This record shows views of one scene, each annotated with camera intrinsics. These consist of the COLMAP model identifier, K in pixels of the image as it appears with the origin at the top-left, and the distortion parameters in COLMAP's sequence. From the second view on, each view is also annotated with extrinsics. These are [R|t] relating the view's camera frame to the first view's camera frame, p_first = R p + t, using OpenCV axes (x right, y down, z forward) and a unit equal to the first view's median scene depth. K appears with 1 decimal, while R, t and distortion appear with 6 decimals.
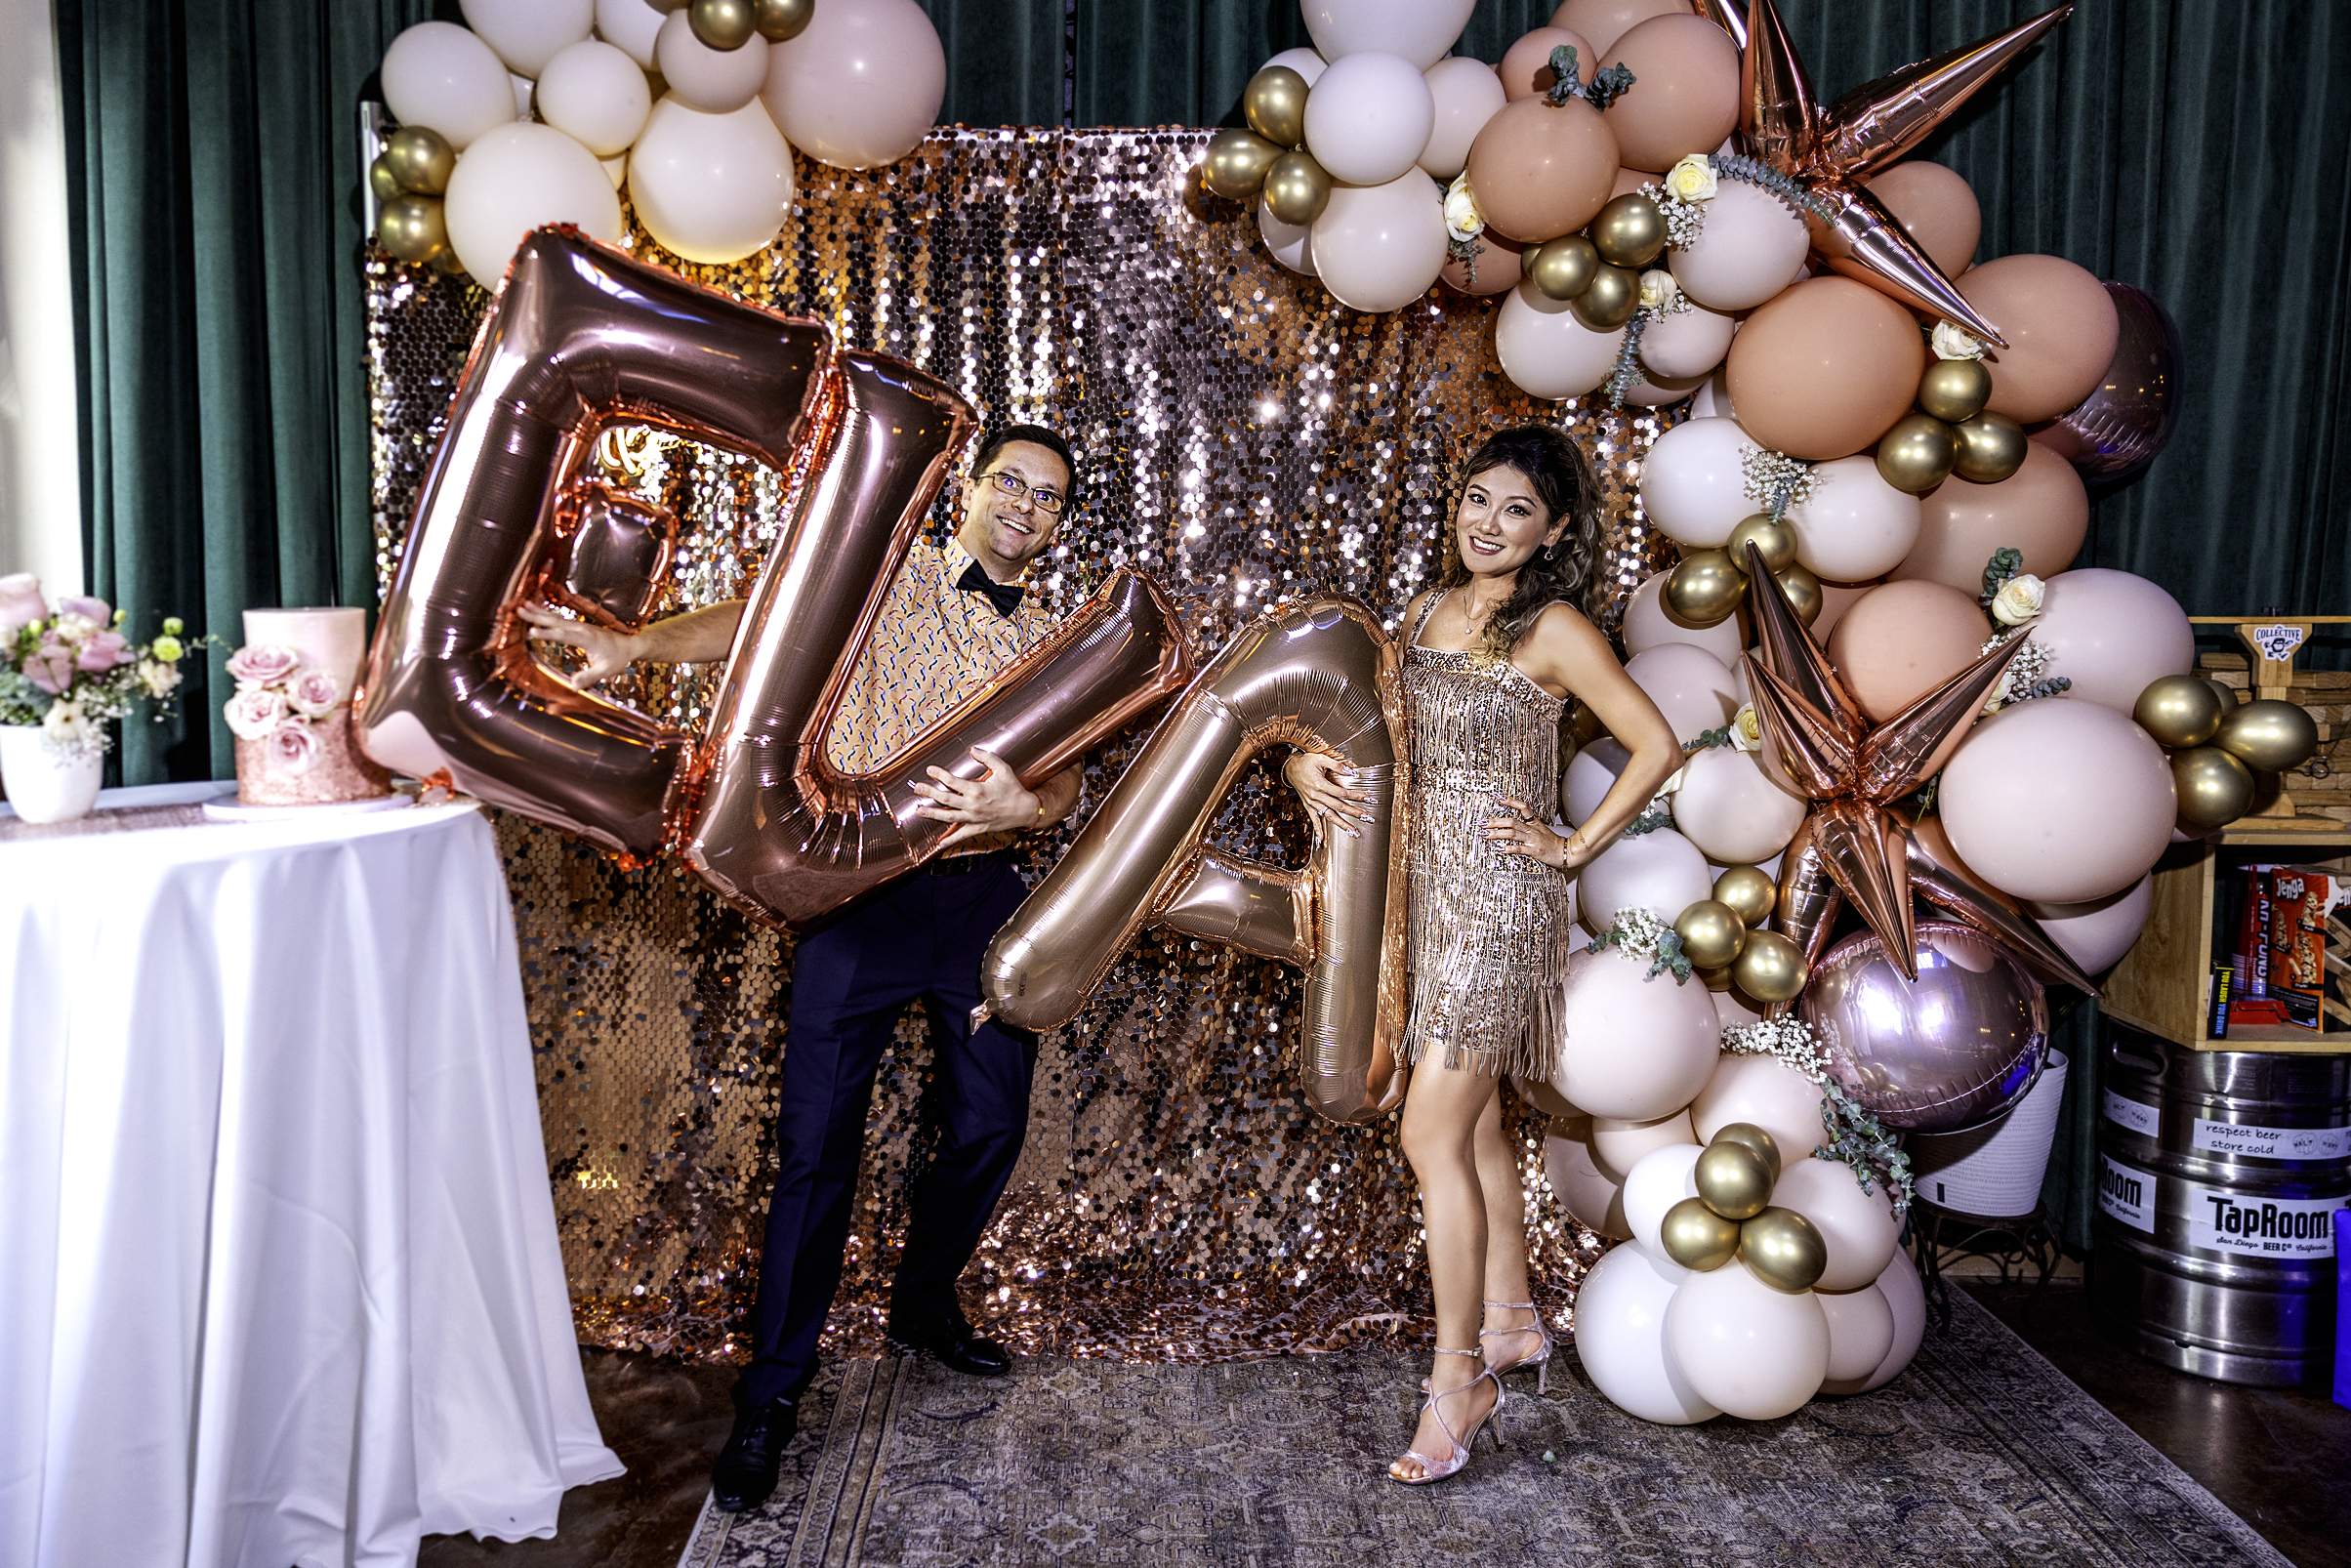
lens RADIAL K [[1630.9, 0, 1075.6], [0, 1630.9, 718.5], [0, 0, 1]] dist [0.071181, -0.001298]
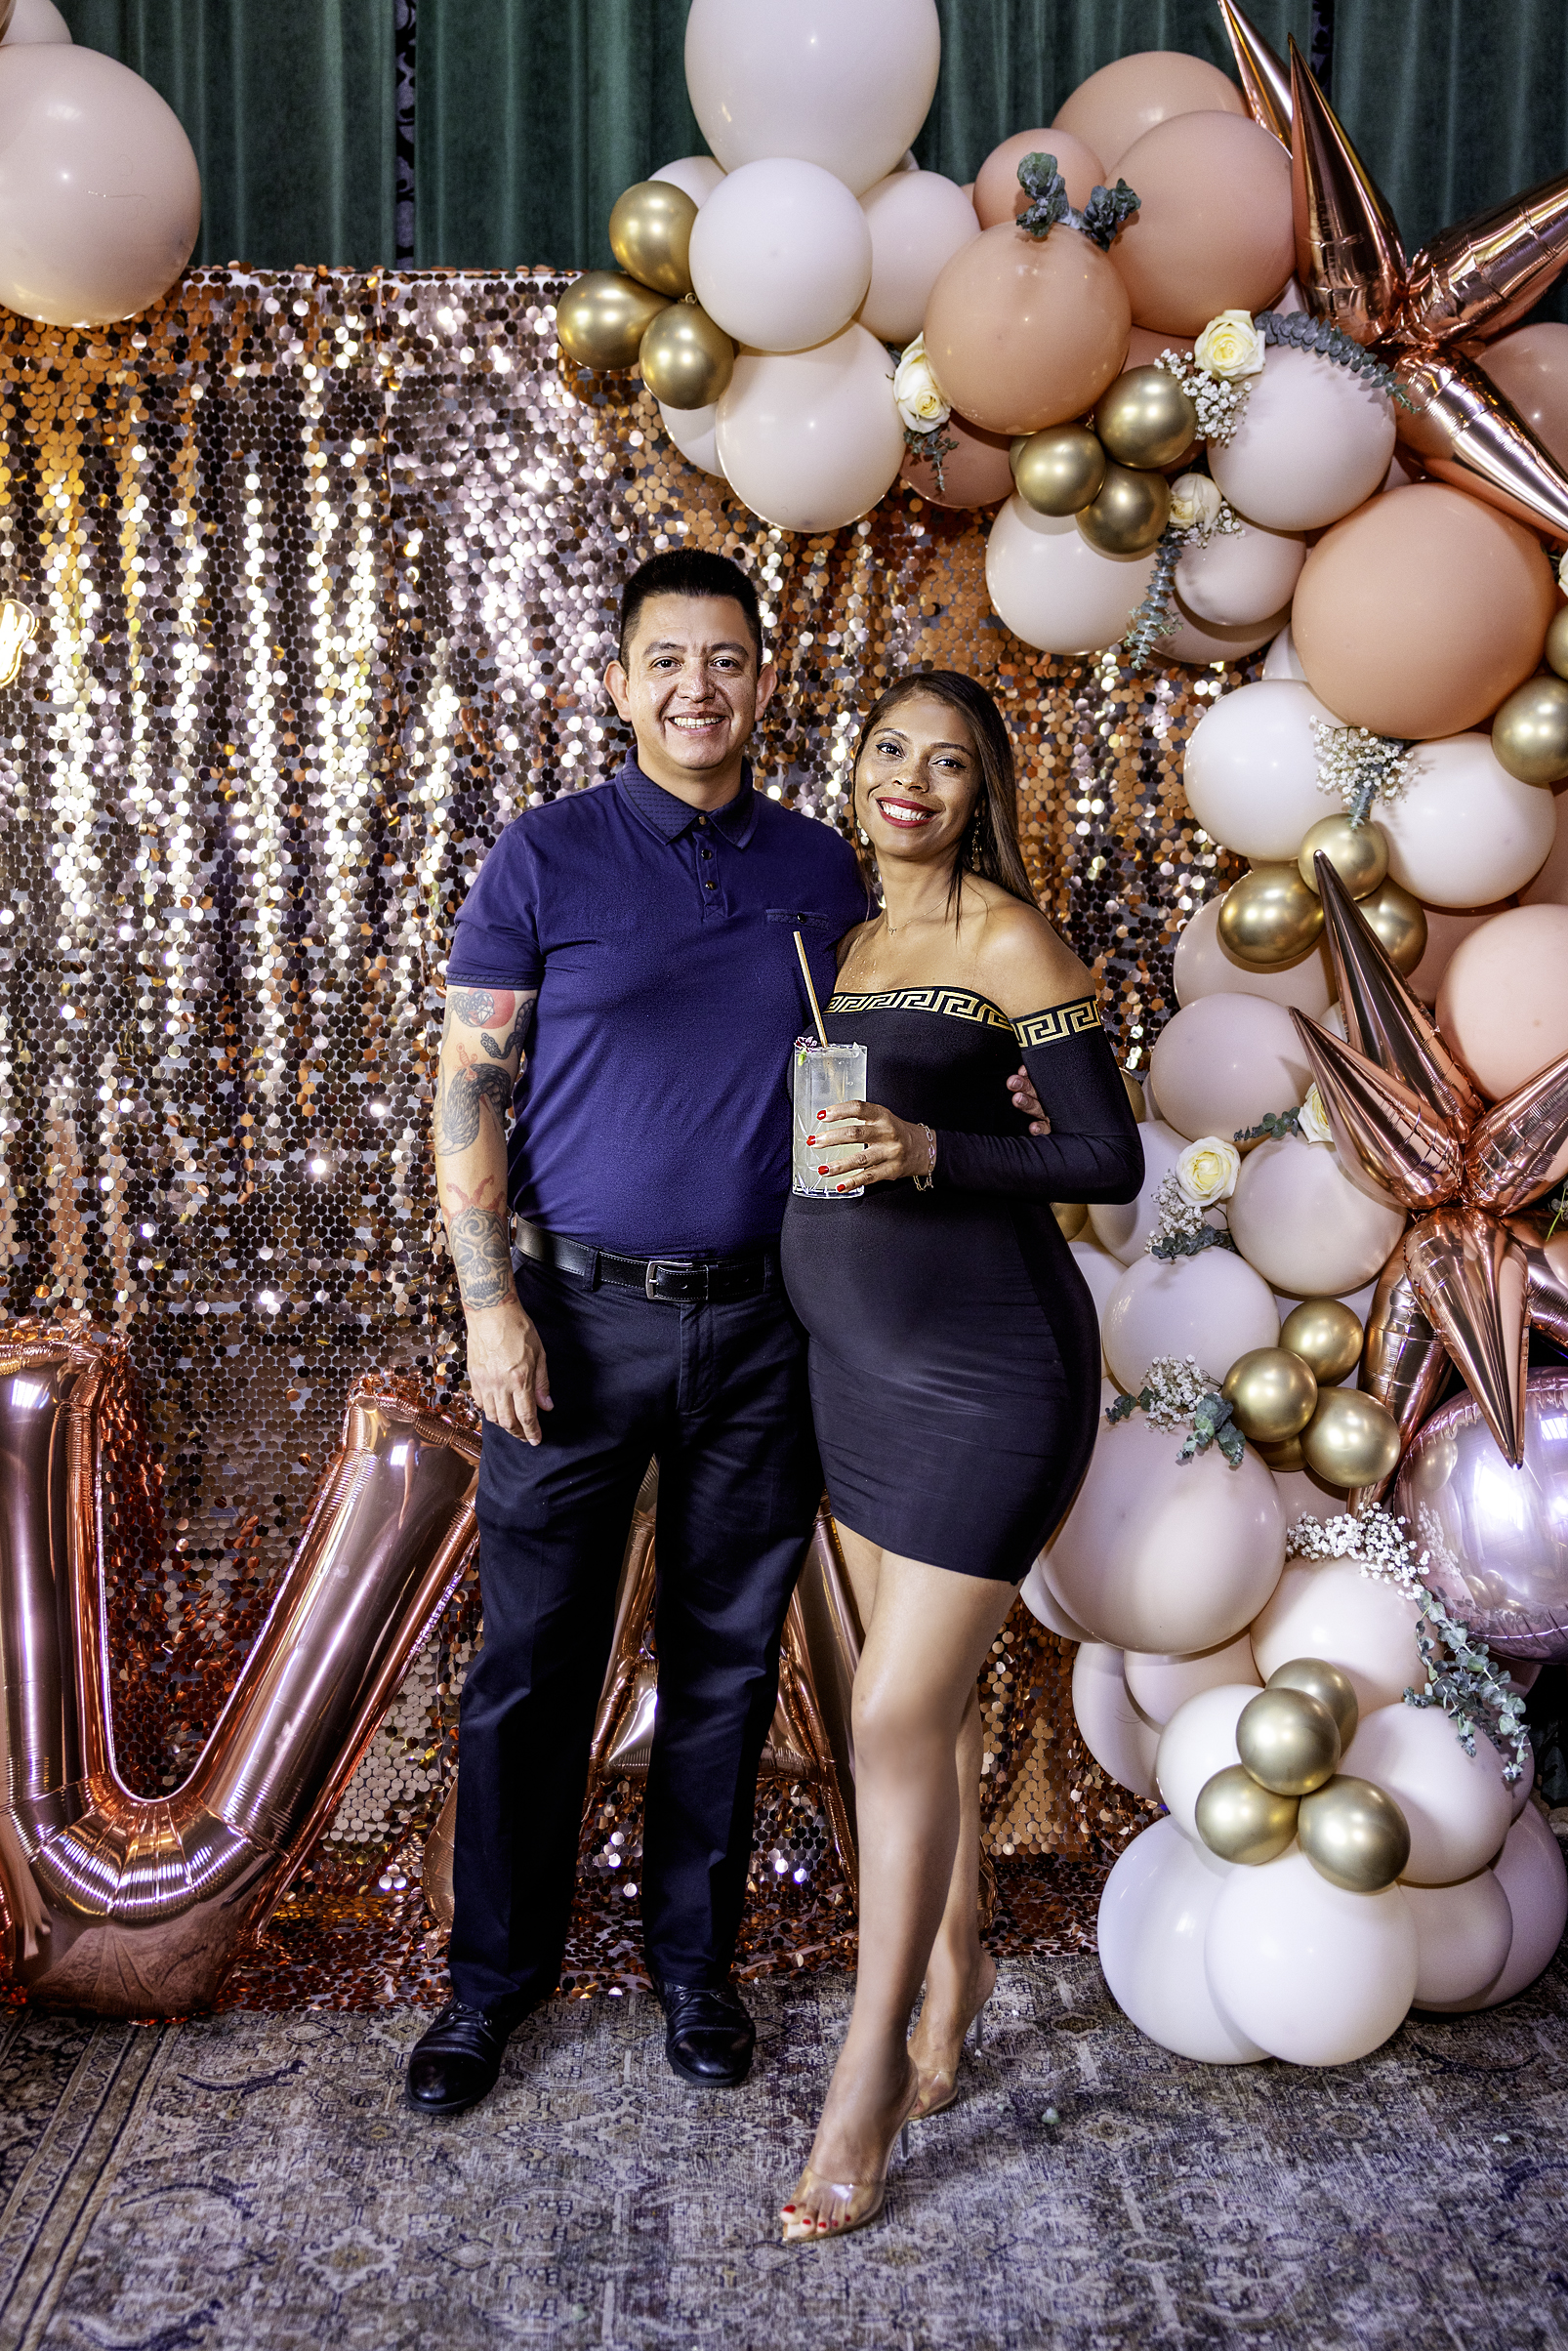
lens RADIAL K [[2140.6, 0, 703.2], [0, 2140.6, 1117.3], [0, 0, 1]] dist [0.055866, 0.009764]
pose [[0.999564, -0.011158, 0.027346, 0.110346], [0.010531, 0.999681, 0.022977, -0.016227], [-0.027593, -0.022679, 0.999362, 0.065292]]
